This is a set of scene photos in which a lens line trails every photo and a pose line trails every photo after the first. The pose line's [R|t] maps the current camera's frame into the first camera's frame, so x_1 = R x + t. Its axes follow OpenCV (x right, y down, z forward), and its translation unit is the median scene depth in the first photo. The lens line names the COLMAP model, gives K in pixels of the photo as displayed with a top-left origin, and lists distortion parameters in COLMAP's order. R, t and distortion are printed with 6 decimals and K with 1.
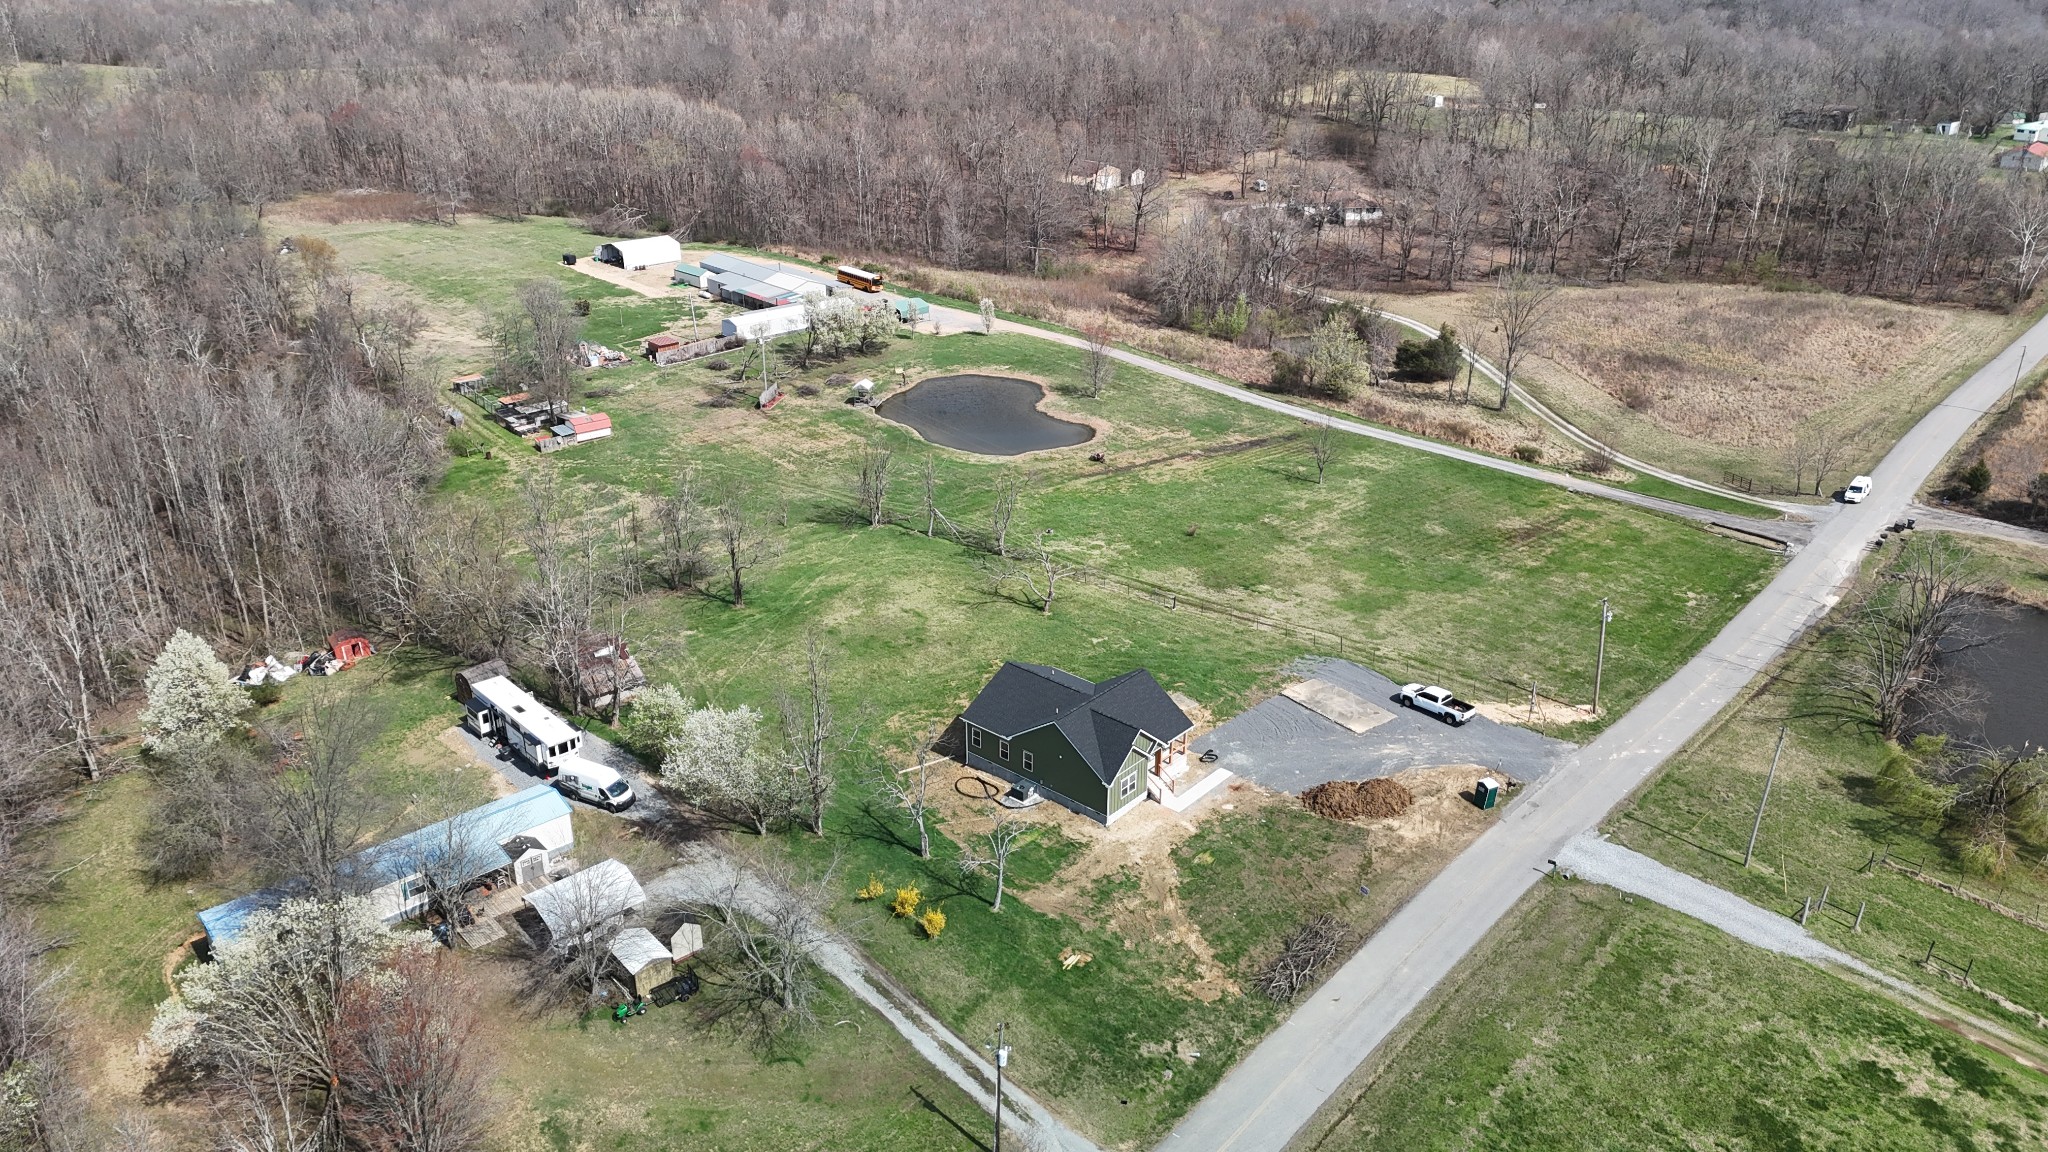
lens RADIAL K [[1502.0, 0, 1026.2], [0, 1502.0, 575.1], [0, 0, 1]] dist [0.086667, -0.096436]
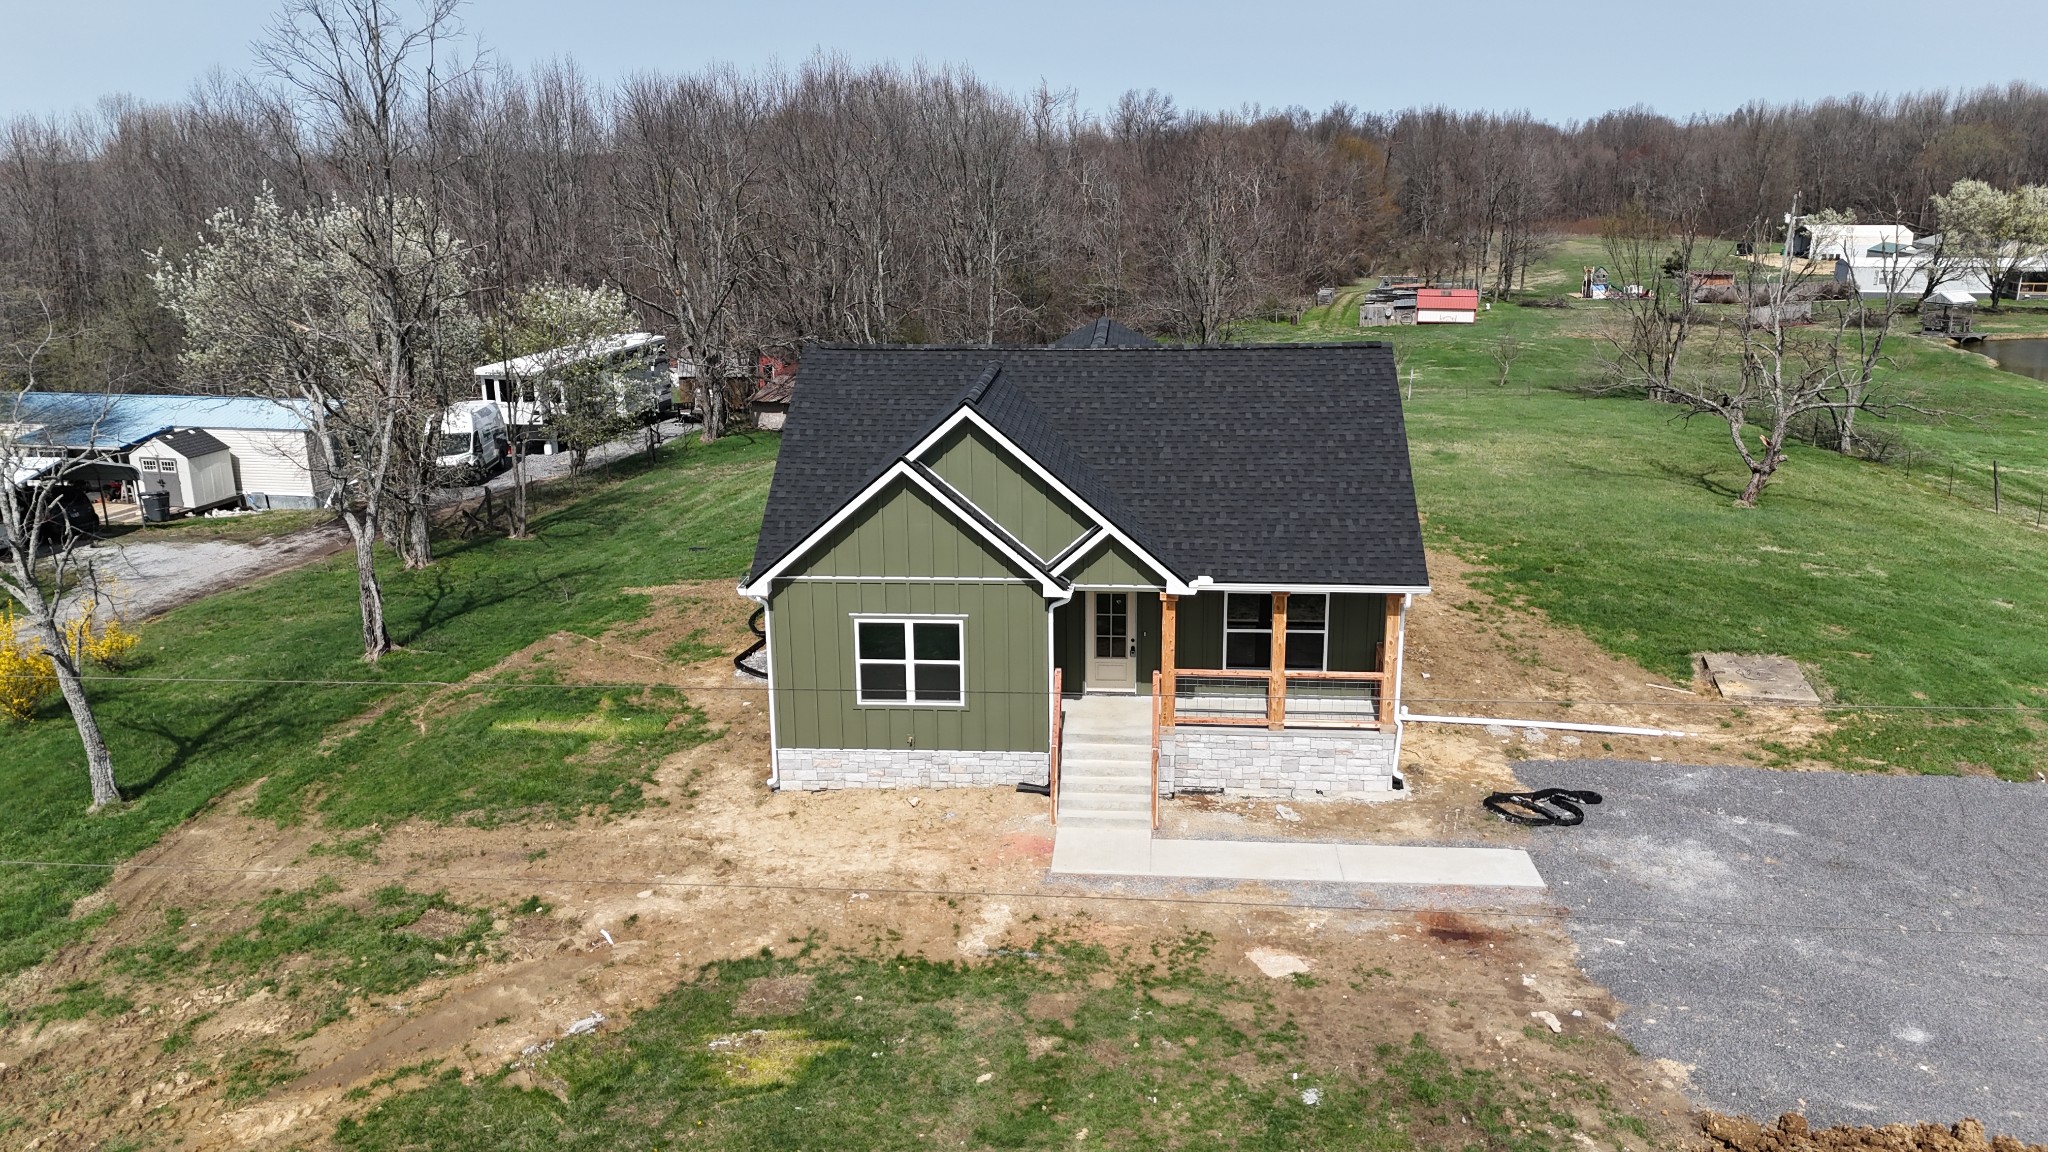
lens RADIAL K [[1502.0, 0, 1027.2], [0, 1502.0, 585.1], [0, 0, 1]] dist [0.086667, -0.096436]
pose [[0.598836, 0.214774, -0.771536, 0.249329], [-0.320057, 0.947275, 0.015279, 0.119111], [0.734138, 0.237786, 0.636002, 0.861874]]
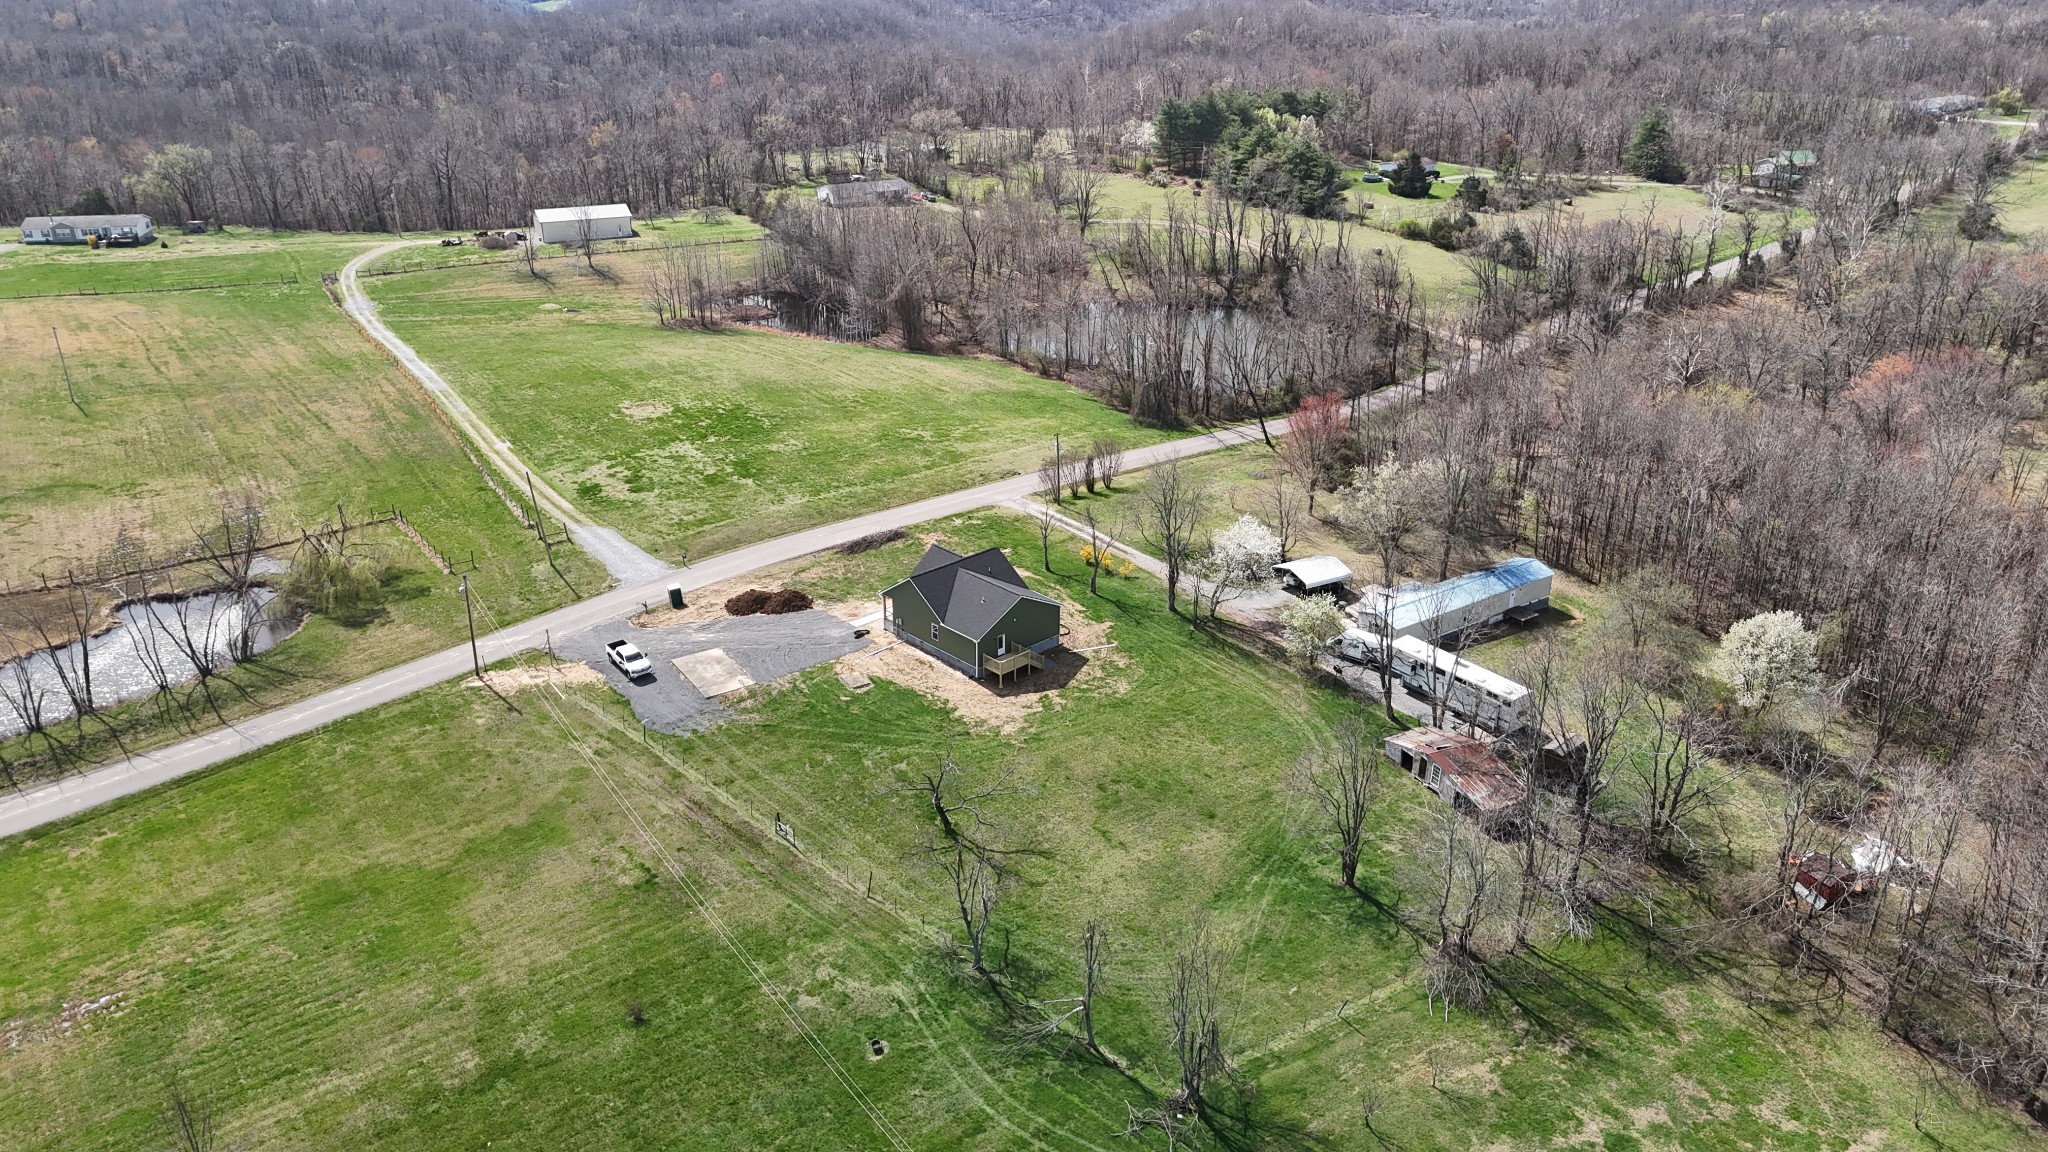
lens RADIAL K [[1502.0, 0, 1037.3], [0, 1502.0, 571.3], [0, 0, 1]] dist [0.086667, -0.096436]
pose [[-0.995757, -0.038693, 0.083497, -0.127833], [0.035857, 0.672473, 0.739253, -0.858489], [-0.084753, 0.739110, -0.668232, 1.879799]]
